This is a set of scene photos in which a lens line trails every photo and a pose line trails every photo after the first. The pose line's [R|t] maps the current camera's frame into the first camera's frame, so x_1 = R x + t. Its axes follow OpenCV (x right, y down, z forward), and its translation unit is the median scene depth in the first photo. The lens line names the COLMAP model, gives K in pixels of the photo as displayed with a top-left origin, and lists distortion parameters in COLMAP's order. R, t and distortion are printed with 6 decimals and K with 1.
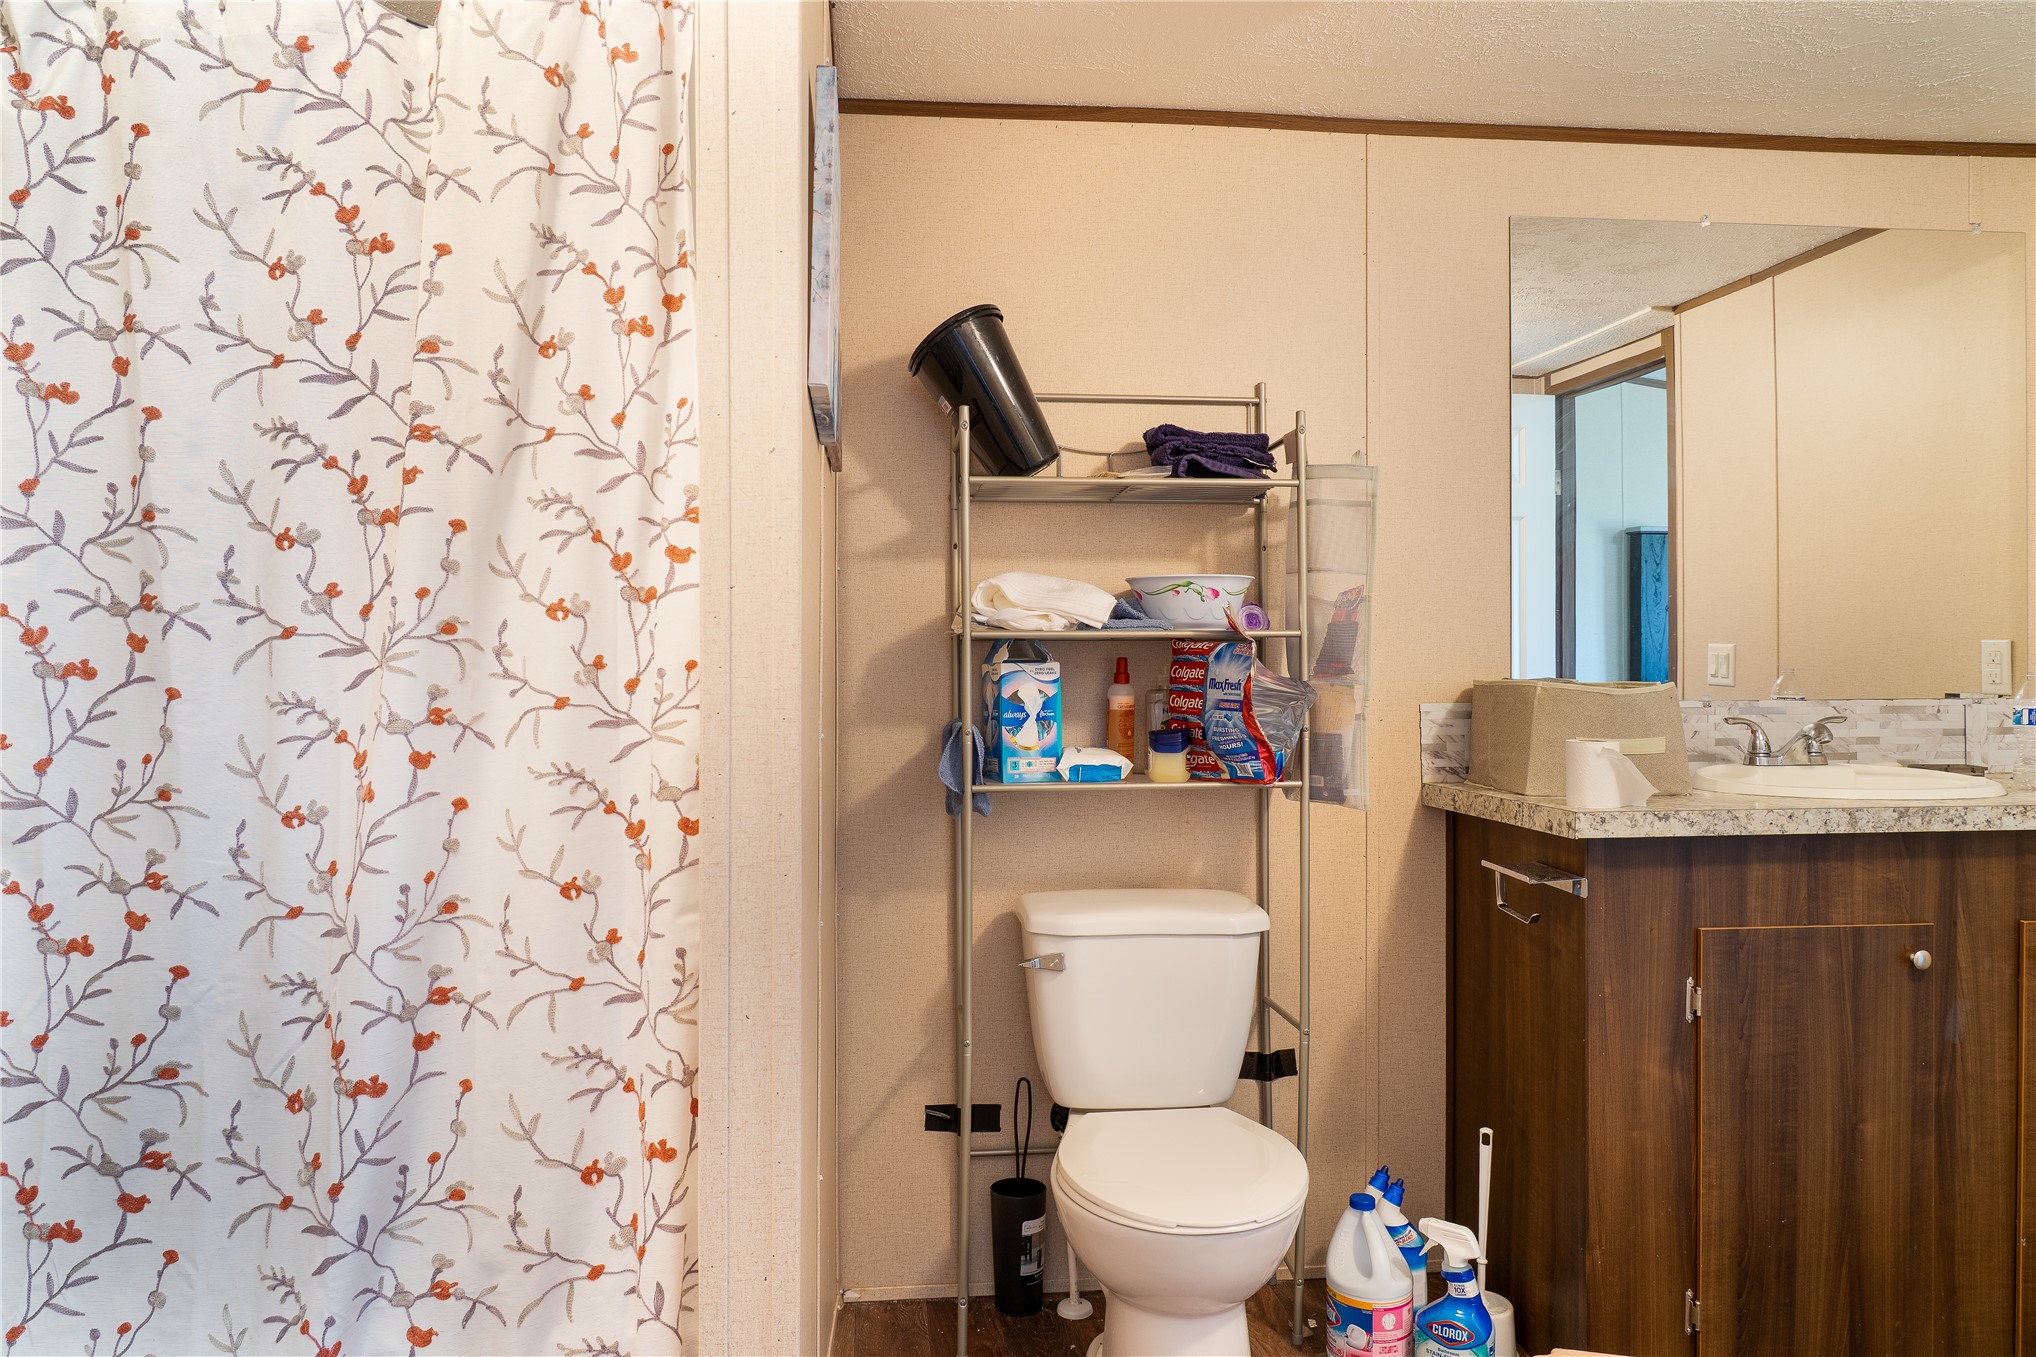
lens RADIAL K [[1384.1, 0, 1018.0], [0, 1384.1, 678.5], [0, 0, 1]] dist [-0.005694, -0.000923]
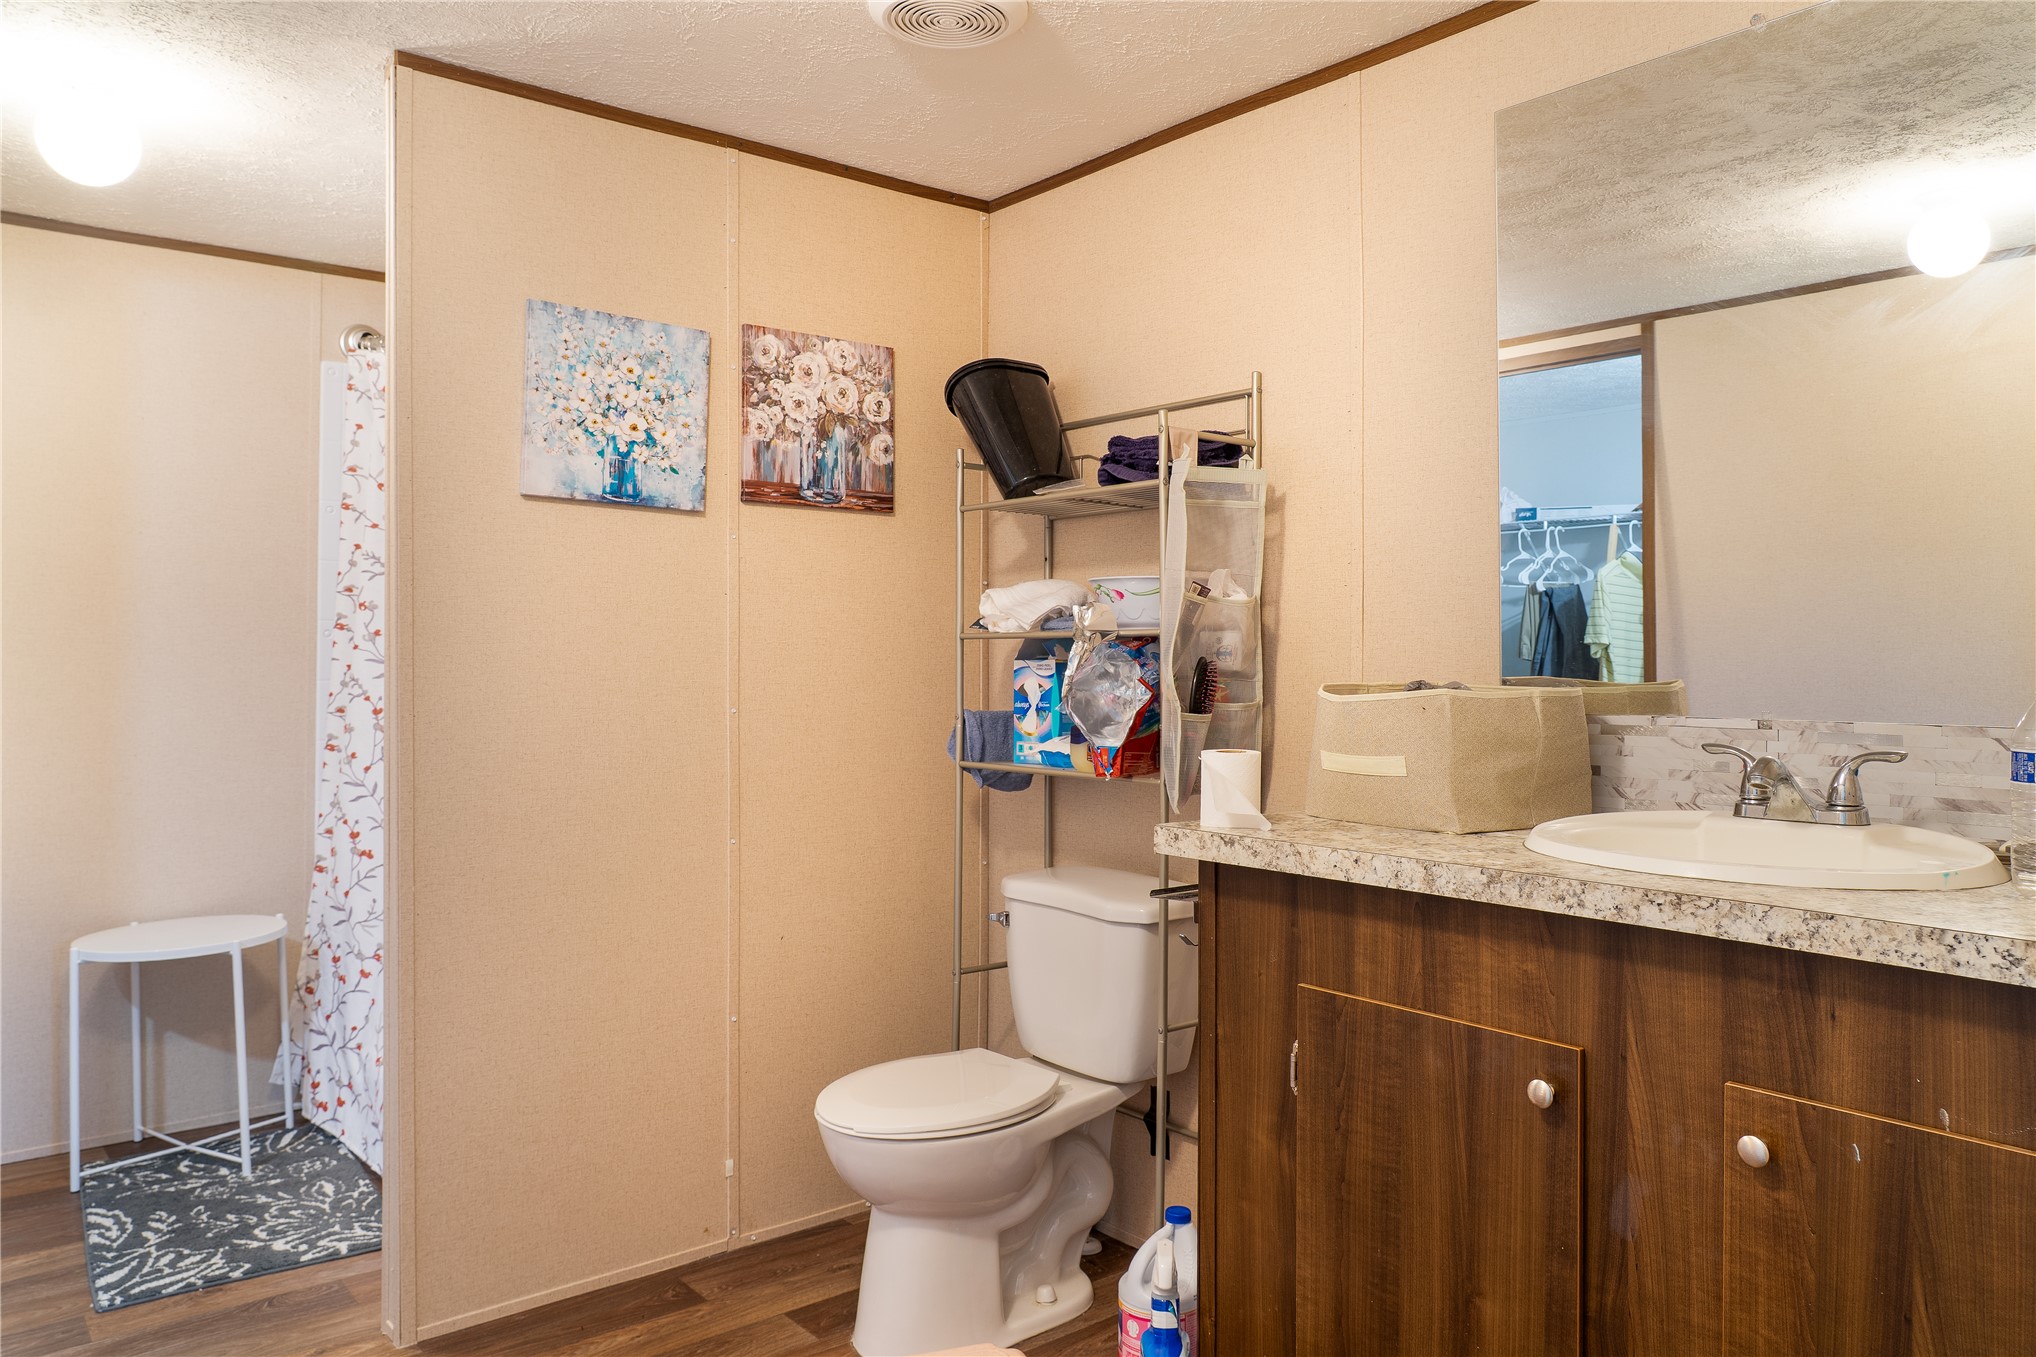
lens RADIAL K [[1384.1, 0, 1018.0], [0, 1384.1, 678.5], [0, 0, 1]] dist [-0.005694, -0.000923]
pose [[0.563178, 0.015800, -0.826184, 1.072173], [-0.010177, 0.999874, 0.012185, -0.011004], [0.826273, 0.001546, 0.563268, 0.387491]]
